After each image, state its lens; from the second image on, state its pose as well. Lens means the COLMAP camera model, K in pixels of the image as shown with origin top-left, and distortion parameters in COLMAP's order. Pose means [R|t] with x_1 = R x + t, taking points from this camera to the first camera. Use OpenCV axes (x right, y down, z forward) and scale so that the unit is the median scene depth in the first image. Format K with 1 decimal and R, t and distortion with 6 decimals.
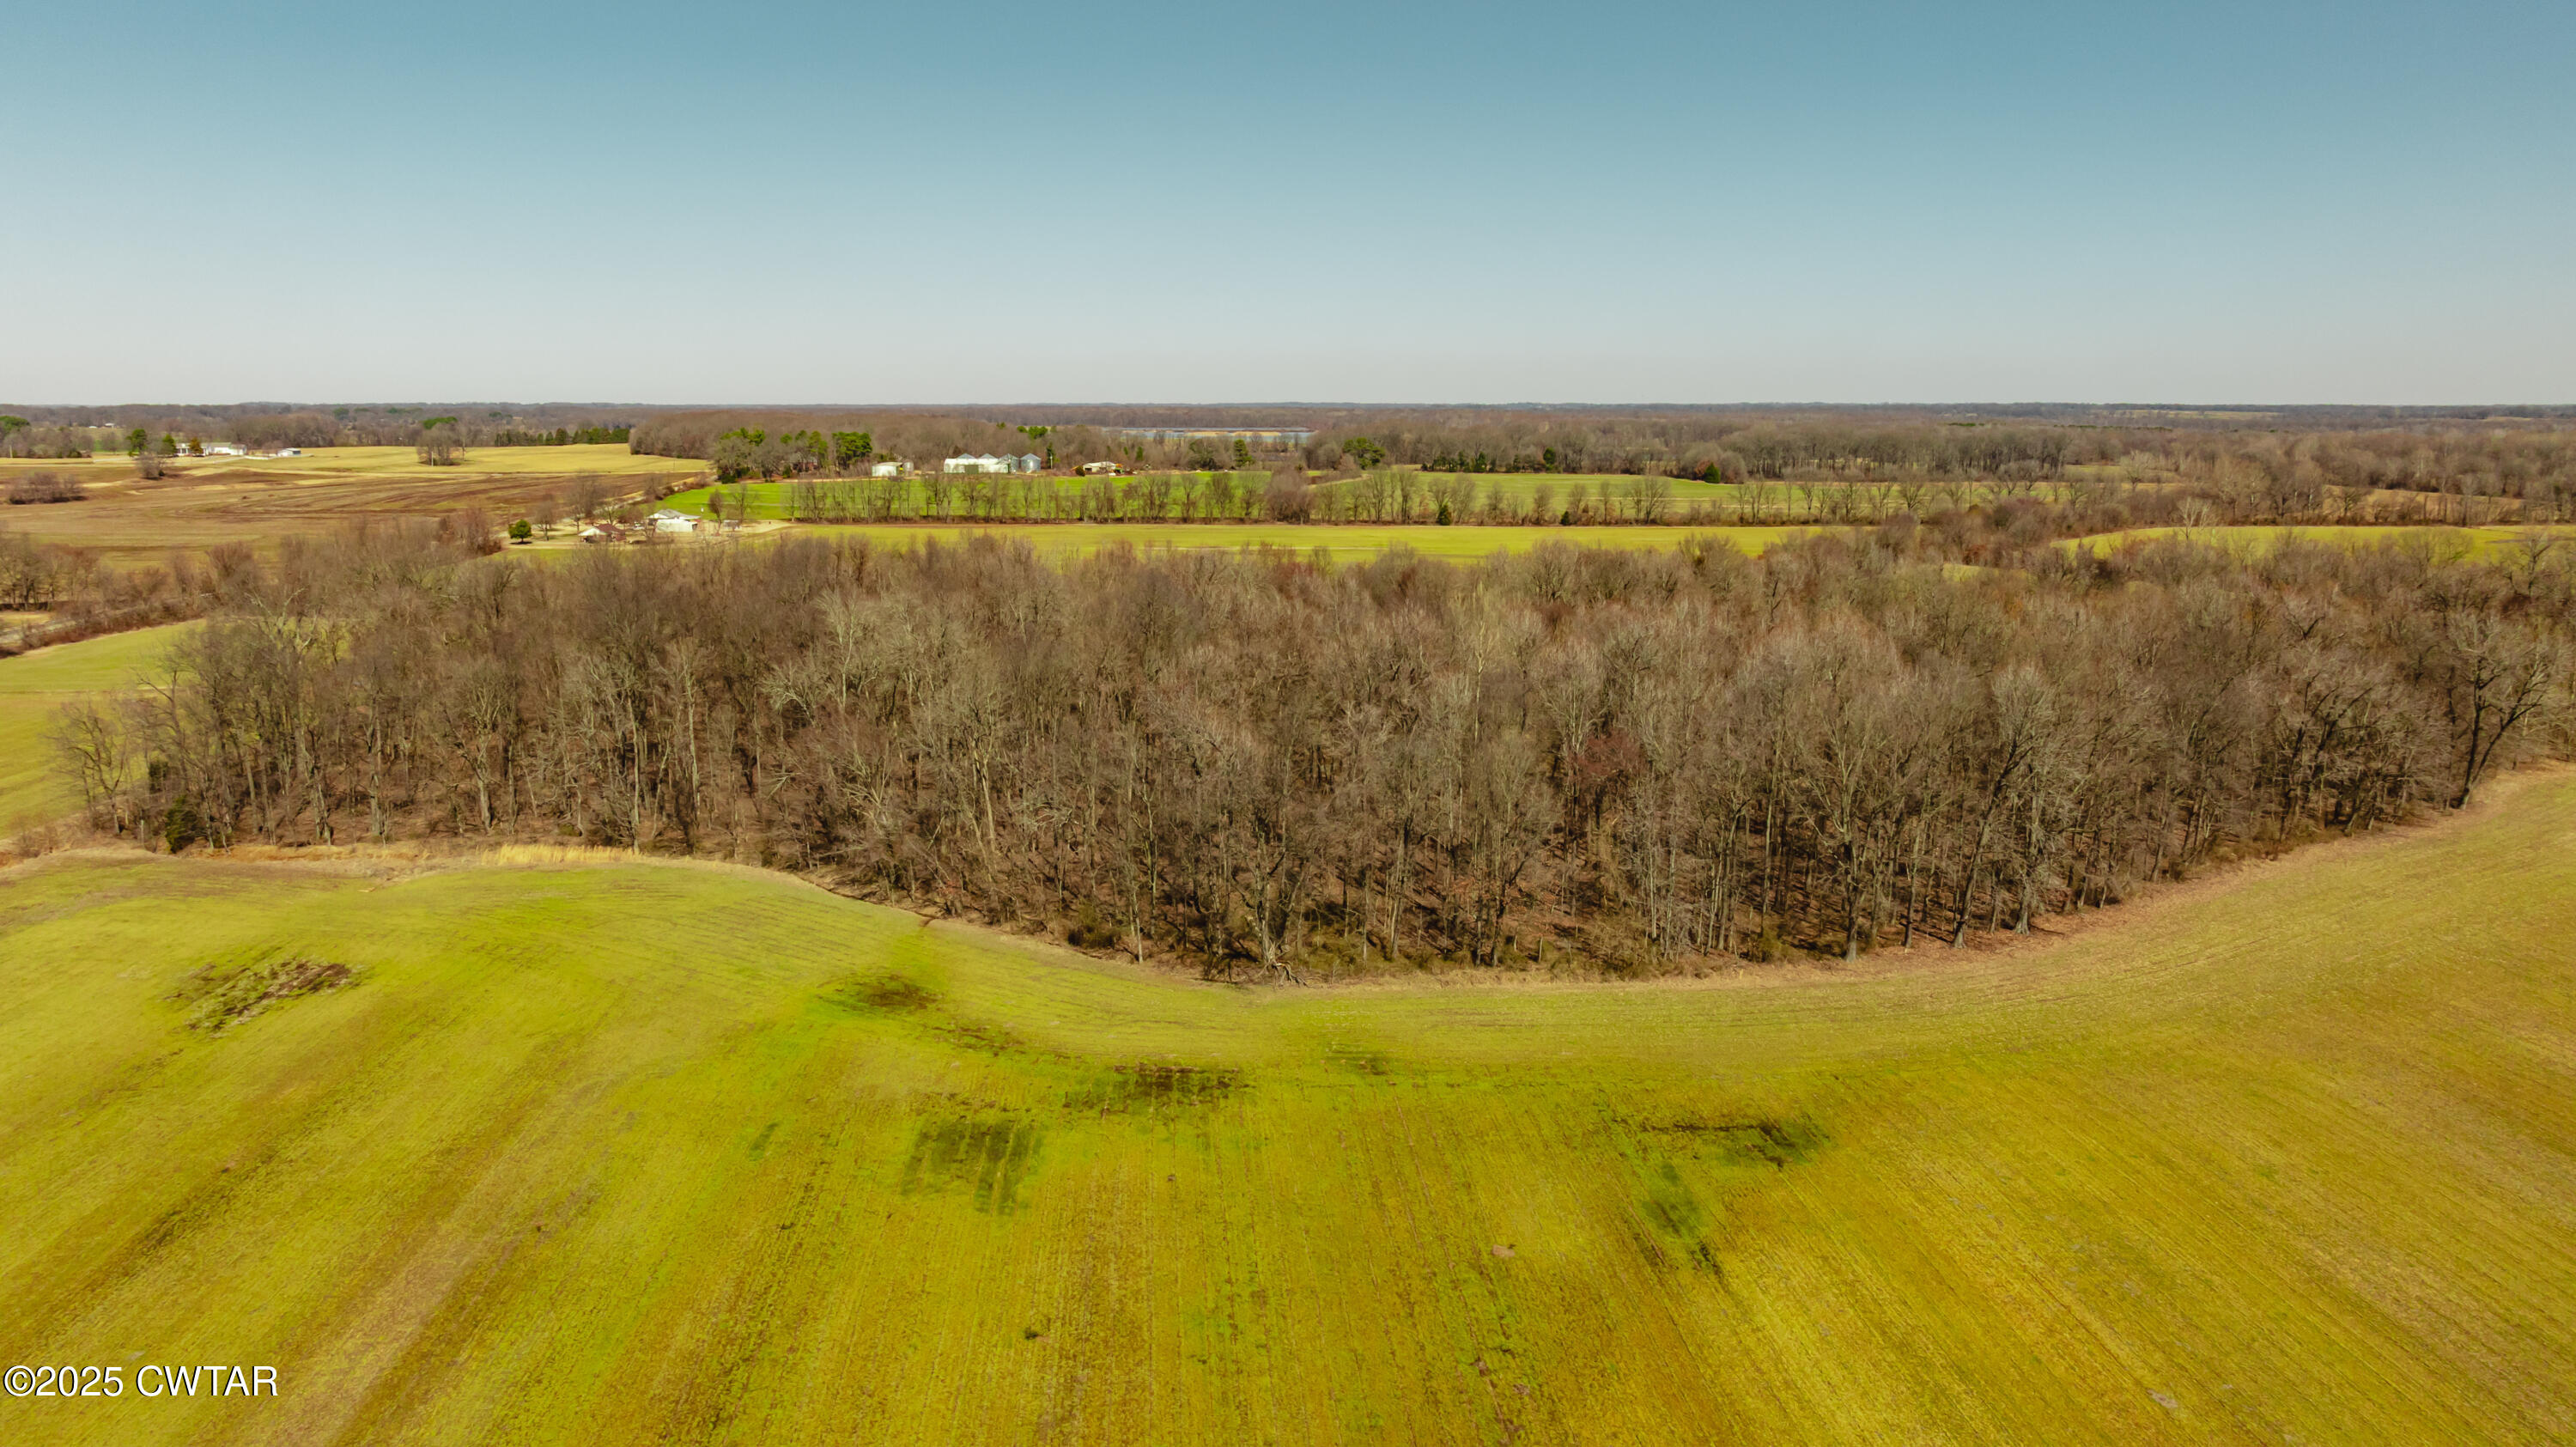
lens RADIAL K [[1817.5, 0, 1295.4], [0, 1817.5, 713.1], [0, 0, 1]] dist [-0.025653, 0.022810]
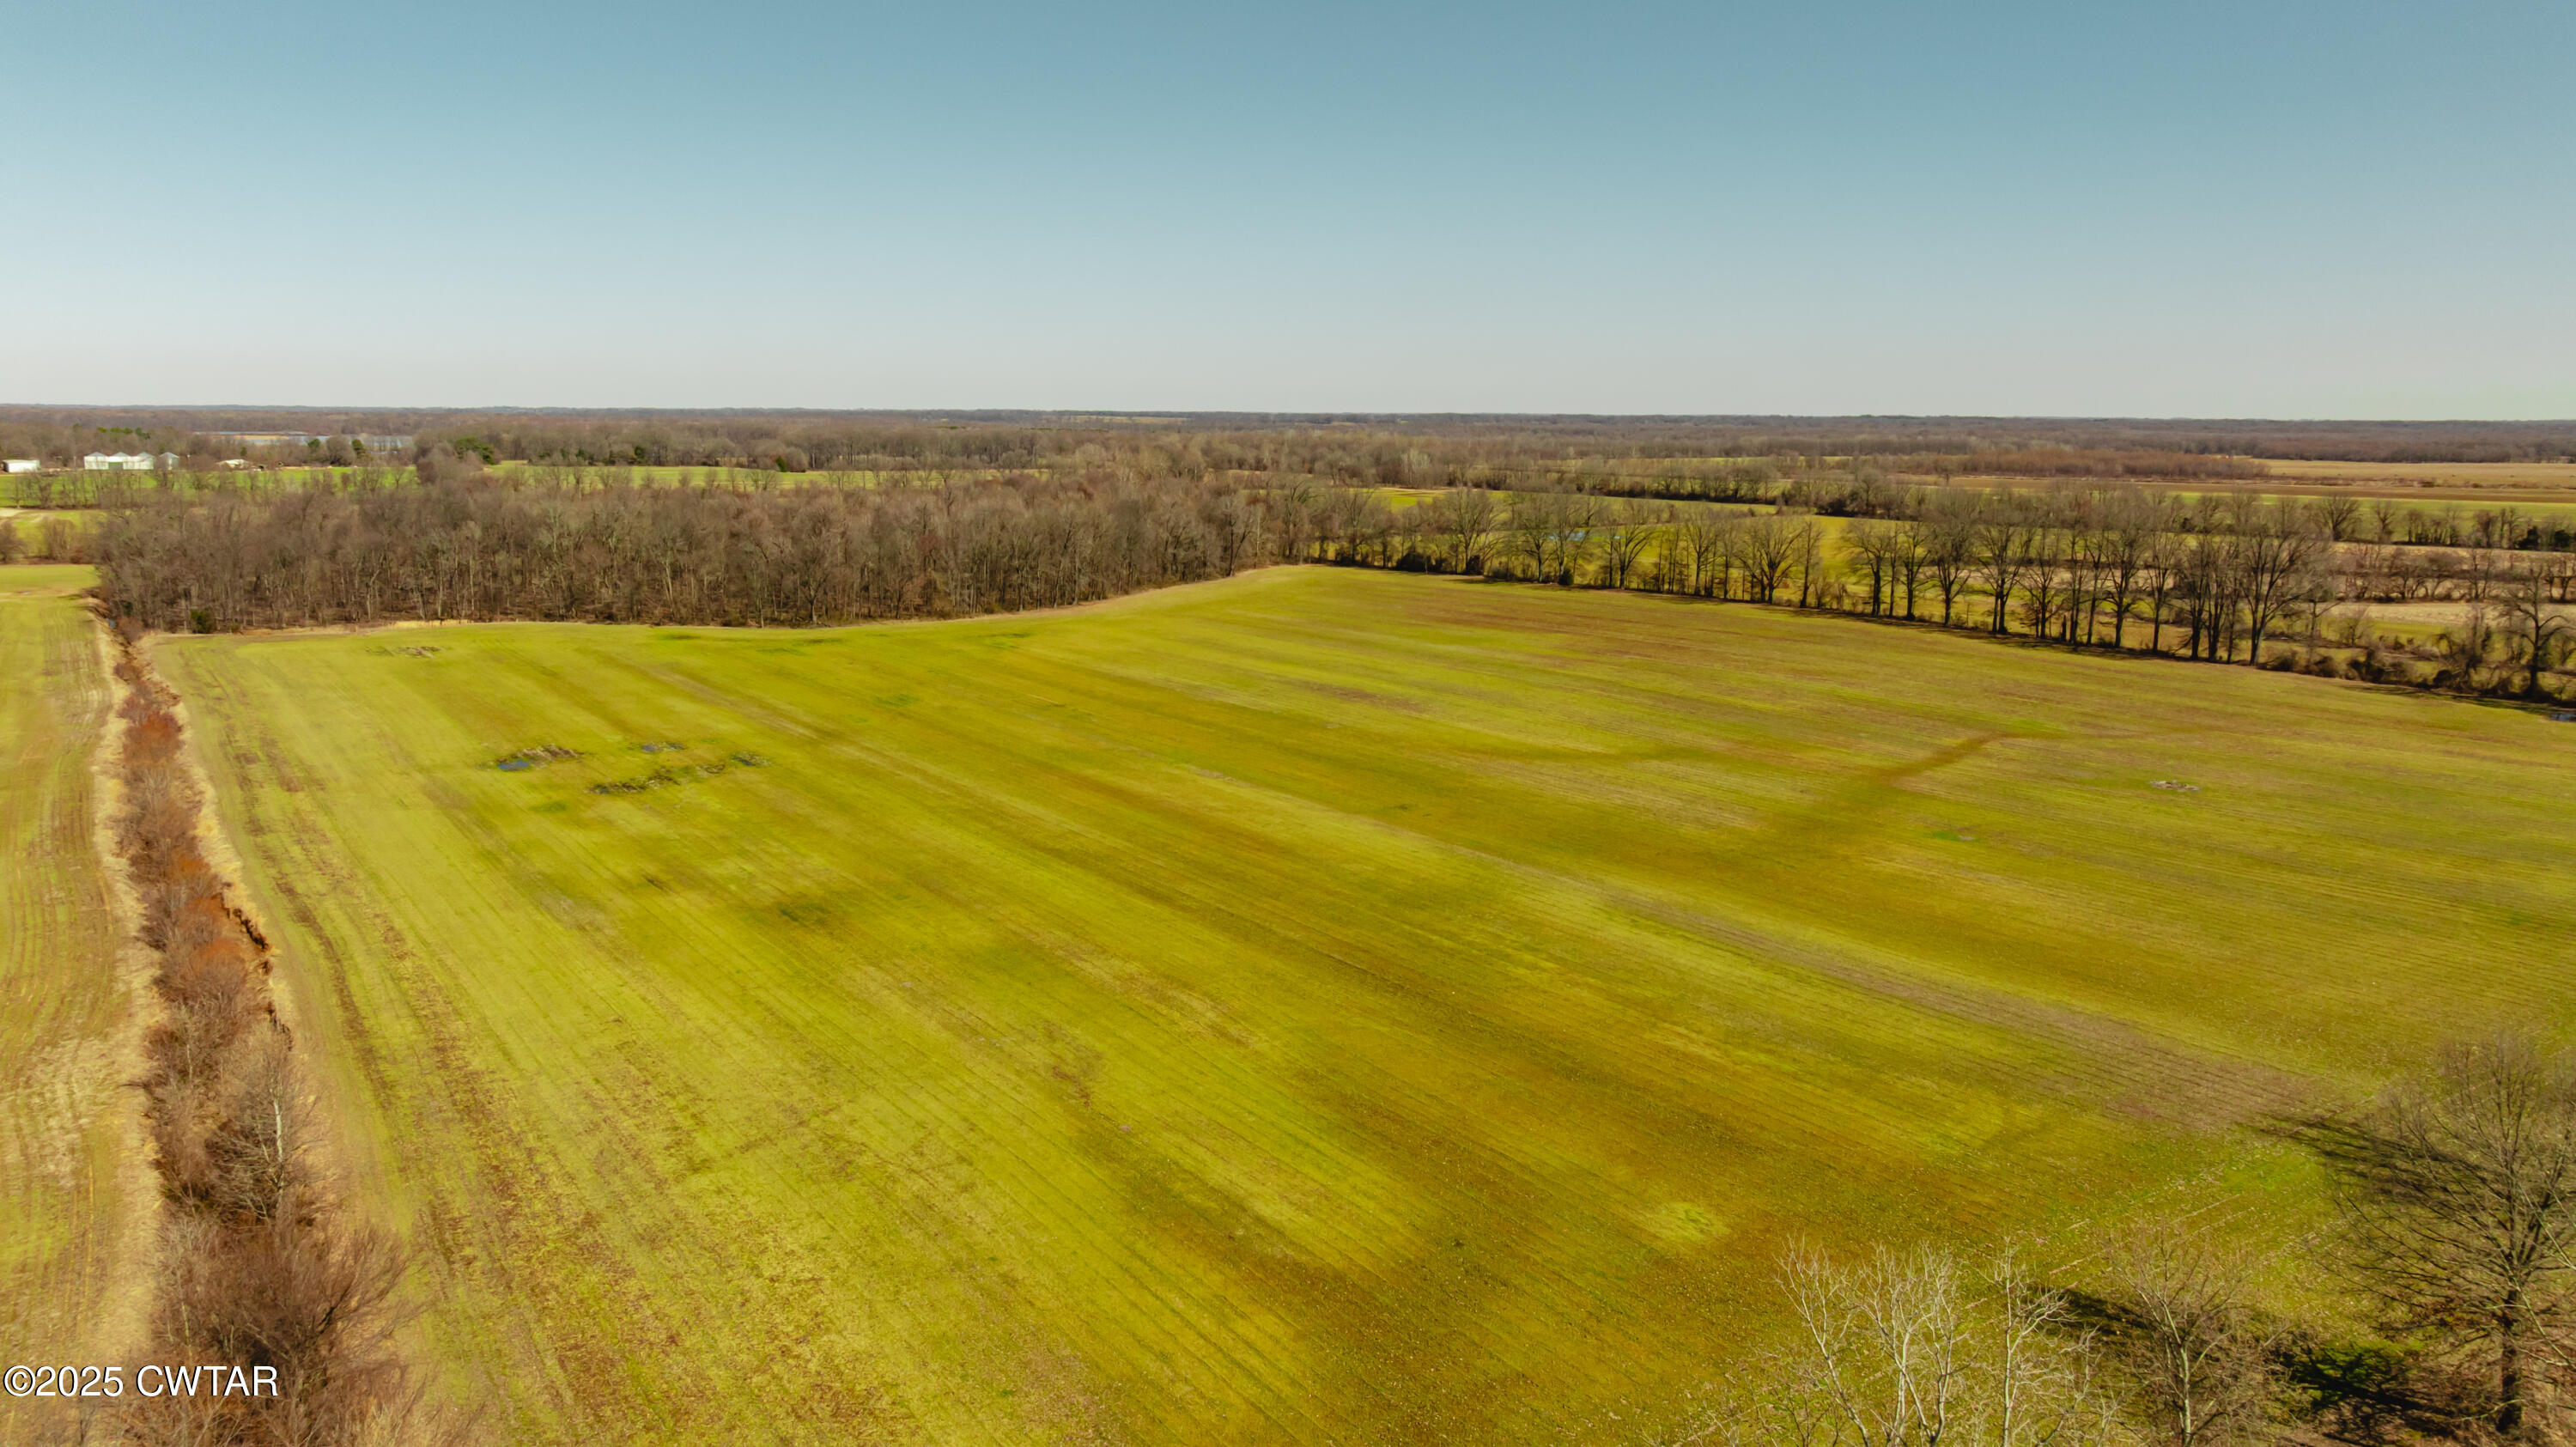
lens RADIAL K [[1817.5, 0, 1284.5], [0, 1817.5, 720.4], [0, 0, 1]] dist [-0.025653, 0.022810]
pose [[0.856321, -0.079426, 0.510300, -0.120698], [0.078799, 0.996628, 0.022891, 0.041897], [-0.510397, 0.020609, 0.859692, -0.246114]]
